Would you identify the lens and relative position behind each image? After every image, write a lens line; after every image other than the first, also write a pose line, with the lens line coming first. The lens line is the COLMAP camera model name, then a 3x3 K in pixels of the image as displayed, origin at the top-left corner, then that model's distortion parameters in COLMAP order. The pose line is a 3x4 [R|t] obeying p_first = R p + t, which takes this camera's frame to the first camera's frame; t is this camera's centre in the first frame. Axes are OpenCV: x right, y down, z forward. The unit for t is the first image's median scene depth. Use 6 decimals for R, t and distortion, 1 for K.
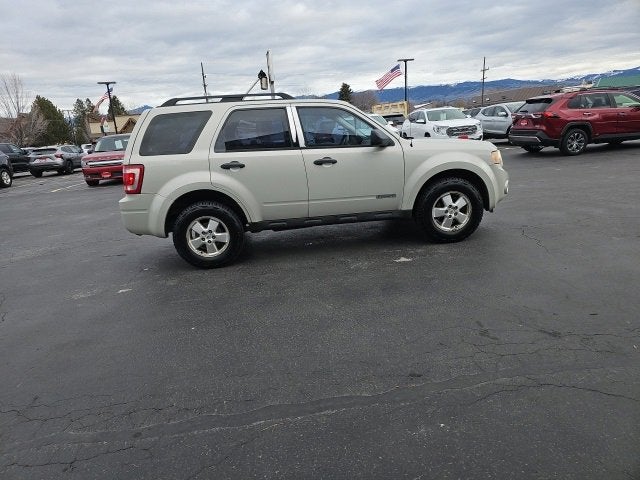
lens RADIAL K [[417.9, 0, 310.4], [0, 417.9, 241.5], [0, 0, 1]] dist [0.059460, -0.044561]
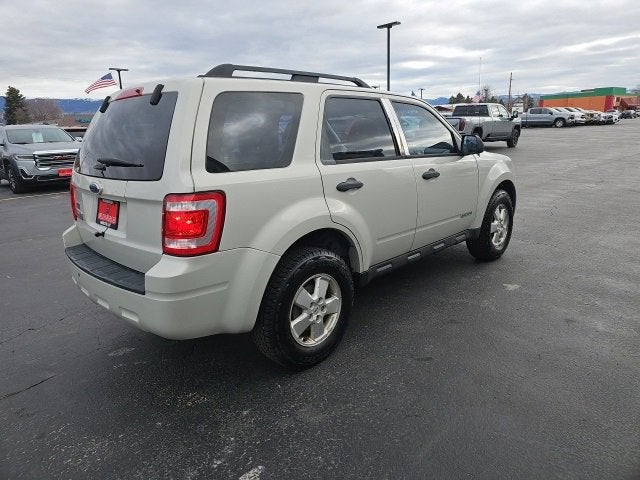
lens RADIAL K [[417.9, 0, 313.1], [0, 417.9, 228.2], [0, 0, 1]] dist [0.060546, -0.048278]
pose [[0.773543, -0.101161, 0.625618, -0.585608], [0.143184, 0.989550, -0.017031, -0.110862], [-0.617357, 0.102753, 0.779944, 0.539620]]
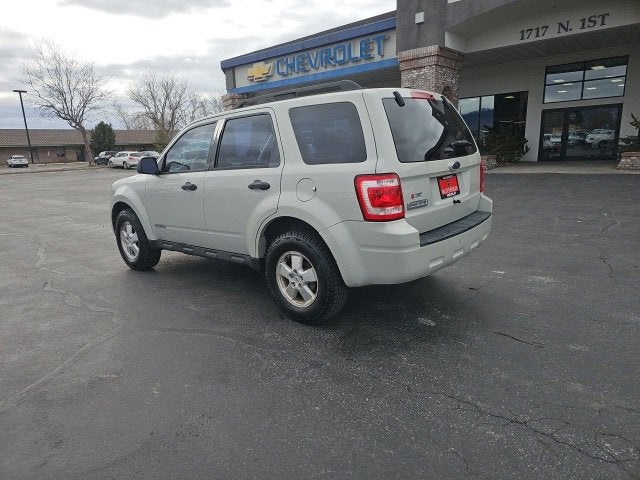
lens RADIAL K [[417.9, 0, 311.5], [0, 417.9, 243.2], [0, 0, 1]] dist [0.060546, -0.048278]
pose [[-0.677365, -0.054677, 0.733612, -0.811927], [0.286975, 0.898587, 0.331945, -0.390445], [-0.677364, 0.435376, -0.592980, 1.737808]]
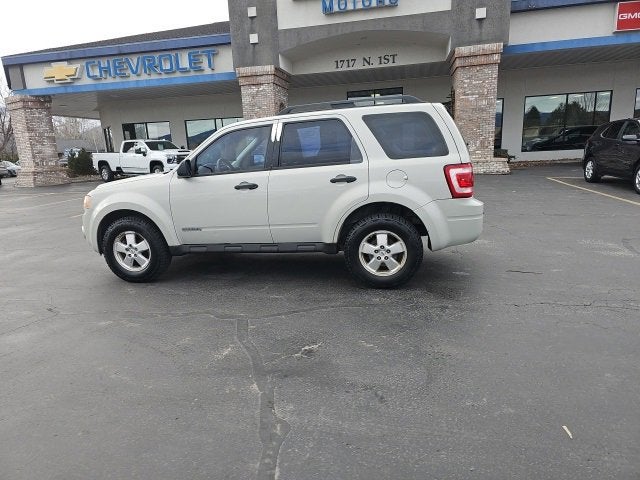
lens RADIAL K [[417.9, 0, 314.2], [0, 417.9, 241.9], [0, 0, 1]] dist [0.060546, -0.048278]
pose [[-0.940925, 0.055675, 0.334006, -0.436161], [0.202730, 0.882692, 0.423975, -0.527302], [-0.271219, 0.466642, -0.841834, 2.123538]]
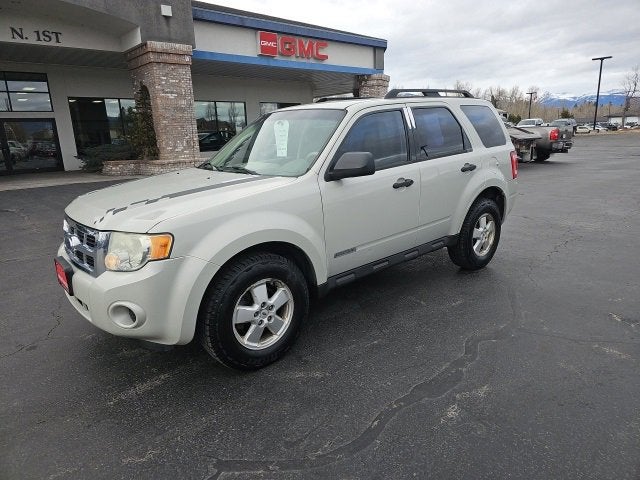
lens RADIAL K [[417.4, 0, 319.3], [0, 417.4, 232.0], [0, 0, 1]] dist [0.054786, -0.040770]
pose [[-0.810087, 0.242748, -0.533698, 0.526170], [-0.049732, 0.878535, 0.475082, -0.543658], [0.584197, 0.411399, -0.699617, 1.804383]]
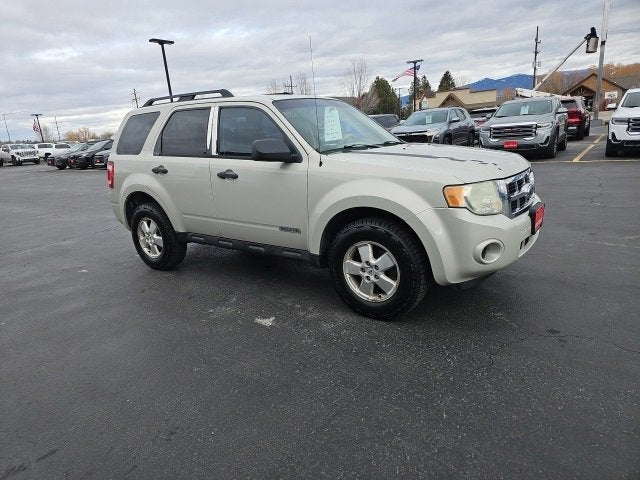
lens RADIAL K [[417.9, 0, 311.7], [0, 417.9, 240.7], [0, 0, 1]] dist [0.059460, -0.044561]
pose [[0.749595, 0.195798, -0.632274, 0.678533], [-0.160724, 0.980499, 0.113087, -0.178827], [0.642086, 0.016852, 0.766447, 0.467364]]
